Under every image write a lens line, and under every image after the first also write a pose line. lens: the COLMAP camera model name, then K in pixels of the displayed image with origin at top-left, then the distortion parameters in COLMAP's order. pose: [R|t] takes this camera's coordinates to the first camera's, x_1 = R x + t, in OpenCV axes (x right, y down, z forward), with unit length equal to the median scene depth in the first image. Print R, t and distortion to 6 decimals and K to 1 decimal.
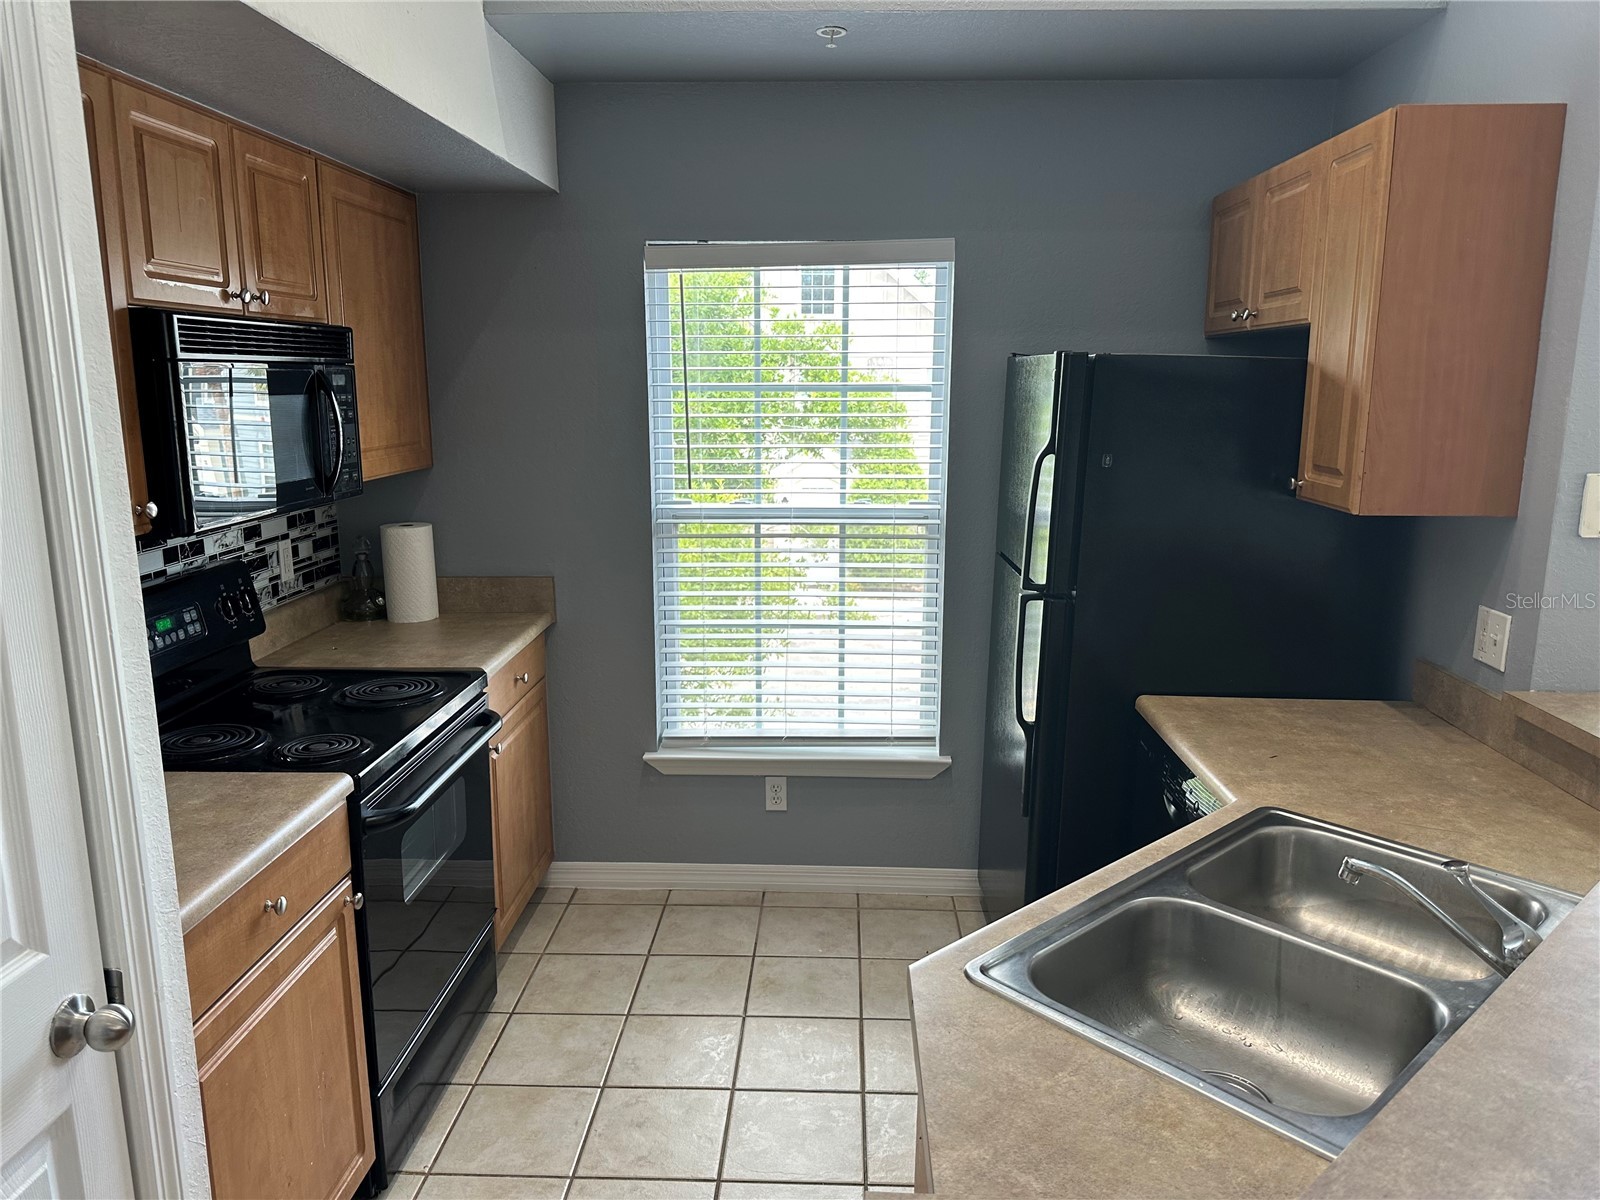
lens RADIAL K [[1134.3, 0, 799.3], [0, 1134.3, 607.6], [0, 0, 1]] dist [0.141183, -0.229830]
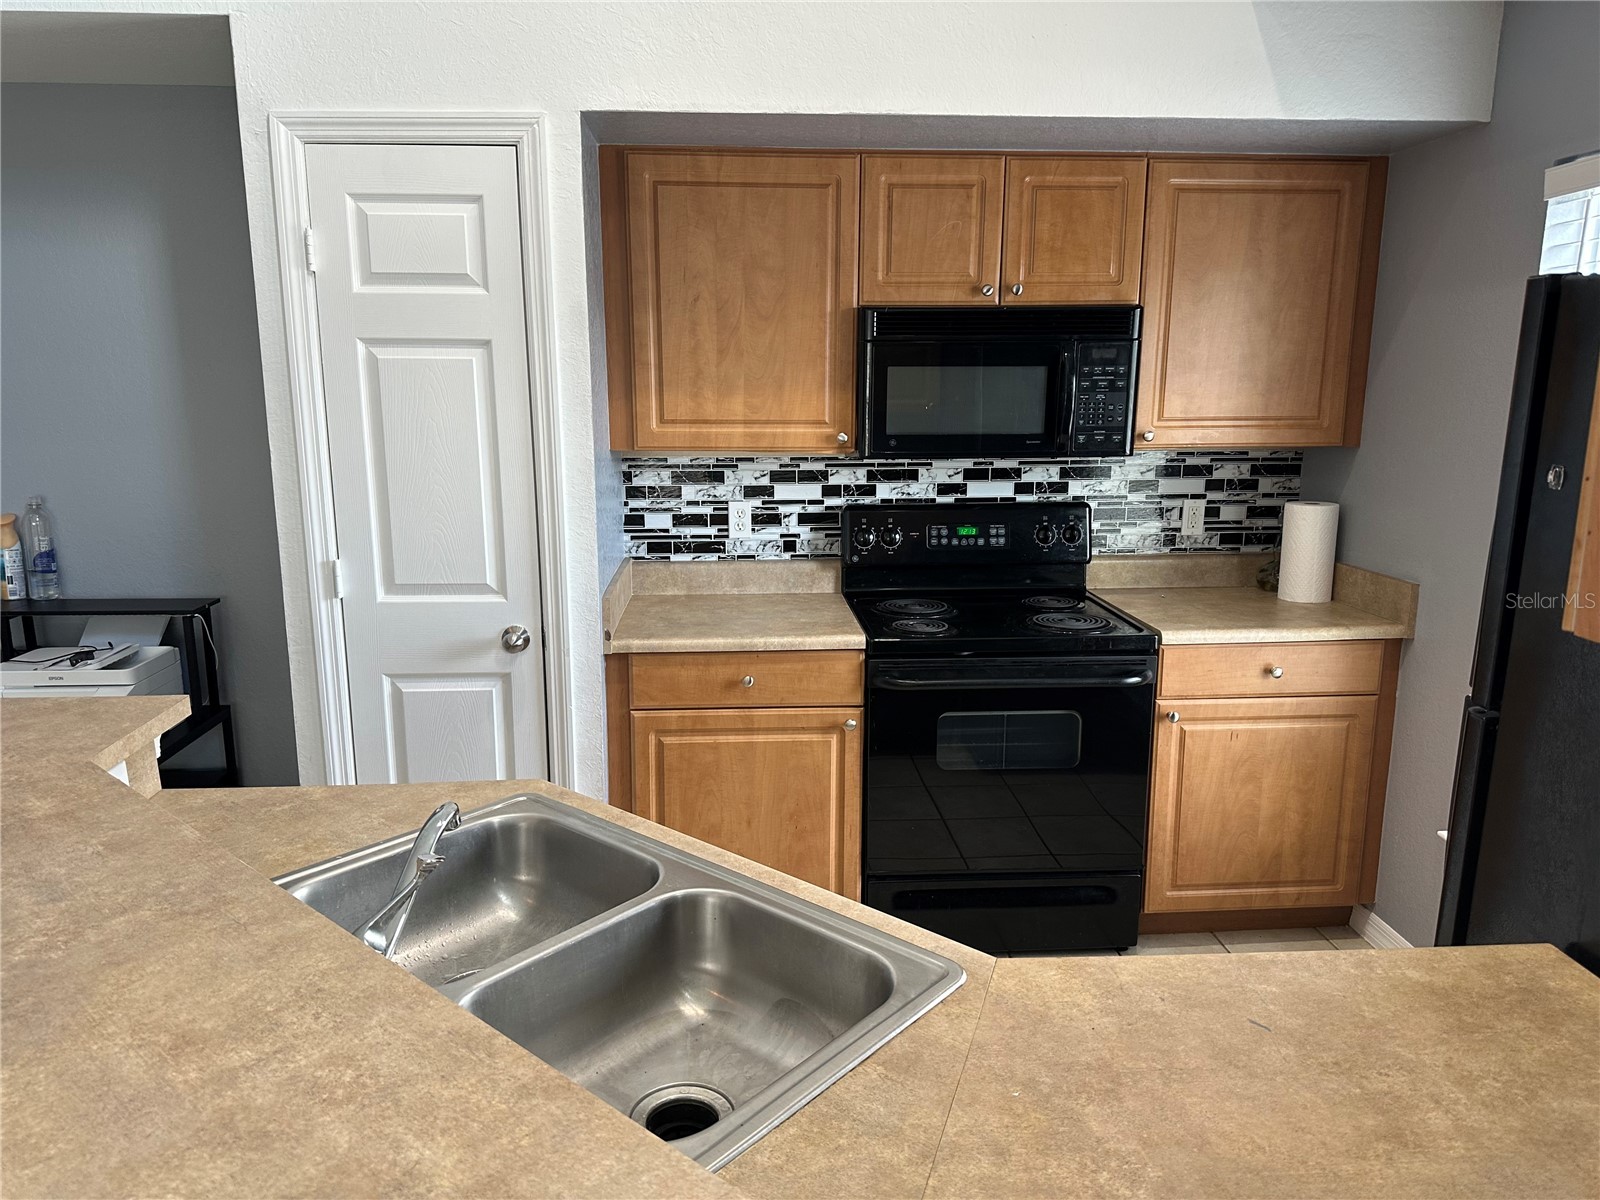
lens RADIAL K [[1096.2, 0, 790.2], [0, 1096.2, 607.1], [0, 0, 1]] dist [0.125921, -0.134908]
pose [[0.096981, 0.198457, -0.975300, 0.728665], [-0.196732, 0.964407, 0.176678, -0.086807], [0.975649, 0.174739, 0.132572, 0.595023]]
